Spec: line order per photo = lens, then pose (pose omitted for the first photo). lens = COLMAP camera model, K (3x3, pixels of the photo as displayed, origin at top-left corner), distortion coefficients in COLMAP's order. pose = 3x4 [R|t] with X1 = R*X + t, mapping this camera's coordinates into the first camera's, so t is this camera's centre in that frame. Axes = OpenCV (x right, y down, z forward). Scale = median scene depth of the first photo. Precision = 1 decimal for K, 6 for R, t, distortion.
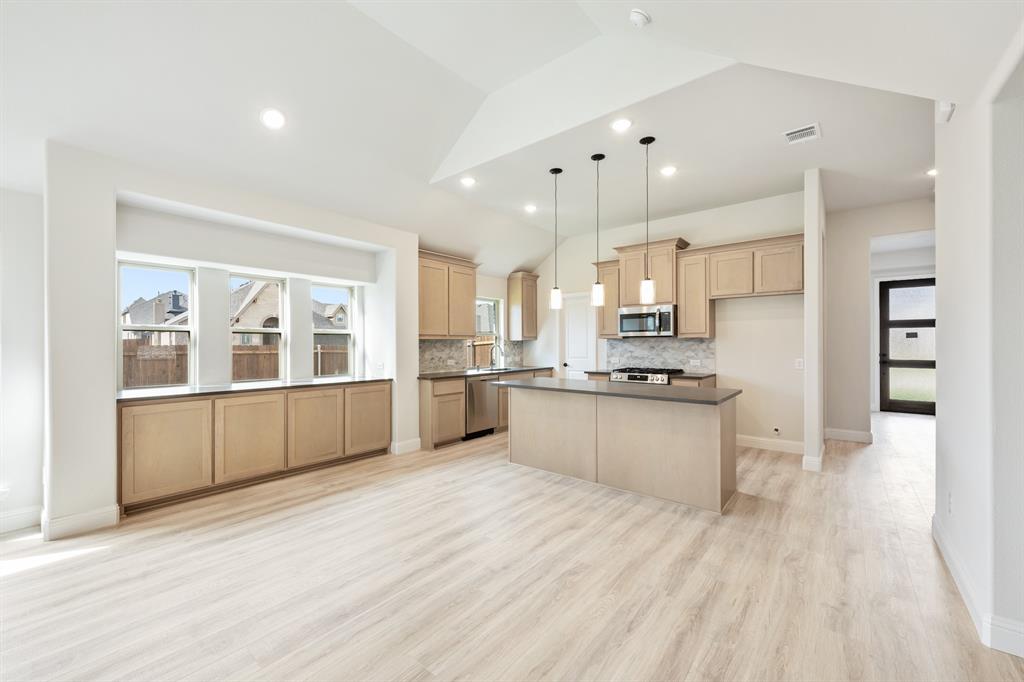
lens RADIAL K [[402.4, 0, 523.8], [0, 402.4, 342.6], [0, 0, 1]] dist [-0.000336, -0.000008]
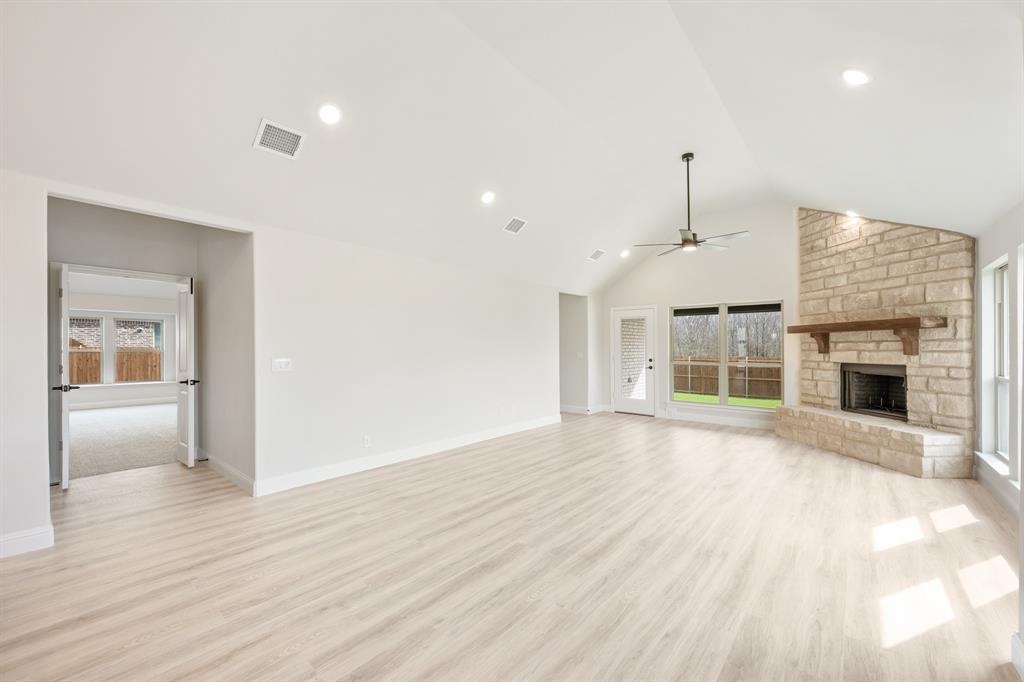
lens RADIAL K [[409.5, 0, 517.0], [0, 409.5, 343.8], [0, 0, 1]] dist [-0.000585, -0.000166]
pose [[-0.999602, -0.002660, 0.028100, -0.445995], [-0.002909, 0.999957, -0.008835, 0.003095], [-0.028076, -0.008913, -0.999566, 1.737540]]
